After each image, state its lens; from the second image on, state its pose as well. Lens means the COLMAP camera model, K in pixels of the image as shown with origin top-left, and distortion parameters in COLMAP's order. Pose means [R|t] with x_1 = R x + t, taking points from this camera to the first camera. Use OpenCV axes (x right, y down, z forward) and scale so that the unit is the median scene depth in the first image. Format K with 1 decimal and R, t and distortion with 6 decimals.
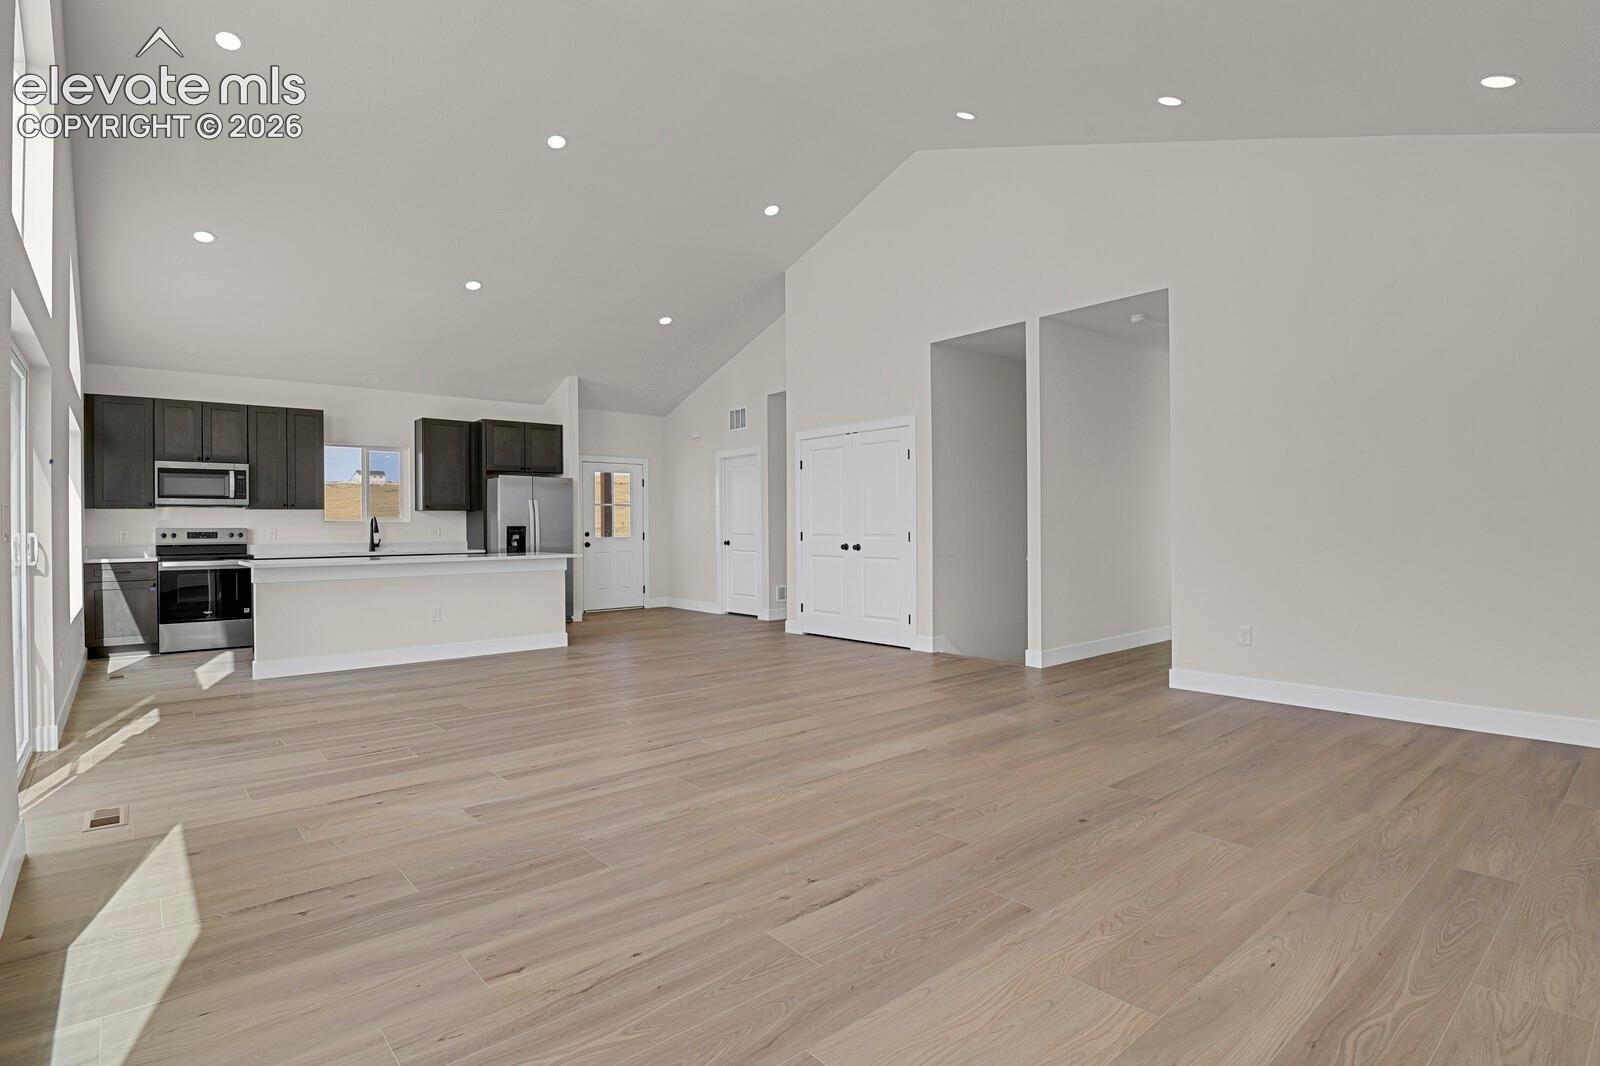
lens RADIAL K [[798.9, 0, 806.5], [0, 798.9, 535.0], [0, 0, 1]] dist [-0.037431, -0.000260]
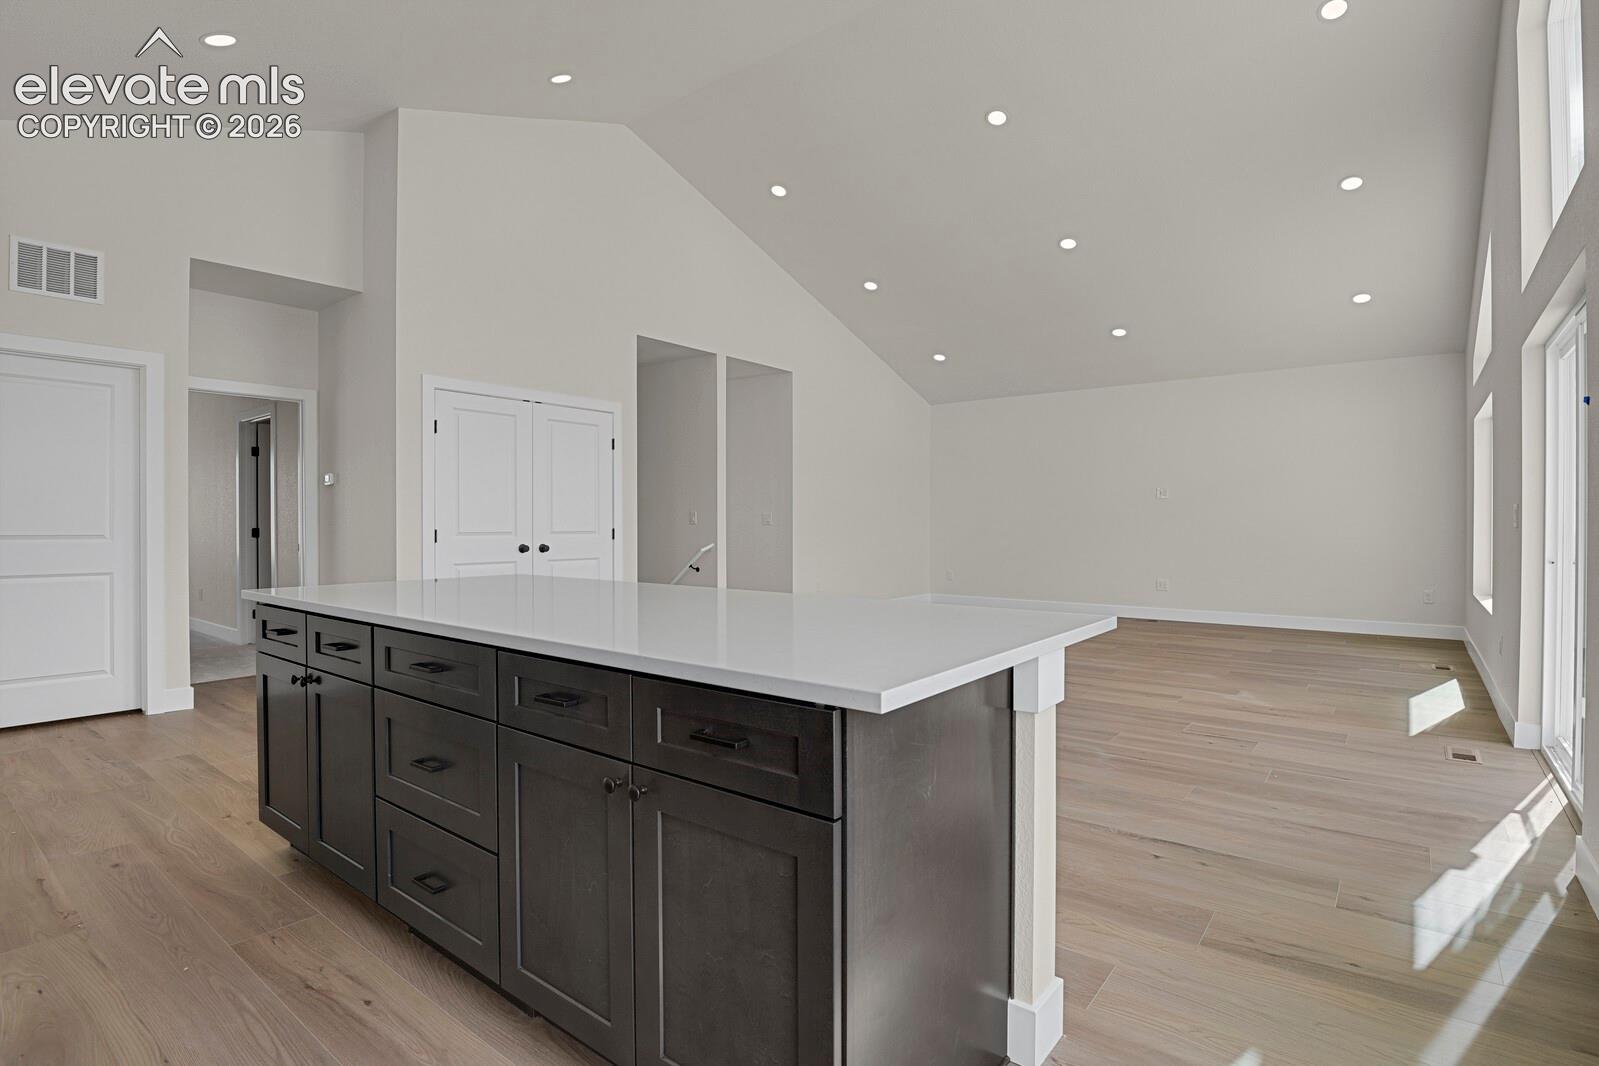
lens RADIAL K [[798.4, 0, 806.0], [0, 798.4, 535.0], [0, 0, 1]] dist [-0.037431, -0.000260]
pose [[-0.201587, -0.001260, 0.979470, -0.827978], [0.014146, 0.999891, 0.004198, 0.002783], [-0.979368, 0.014702, -0.201547, 0.985311]]
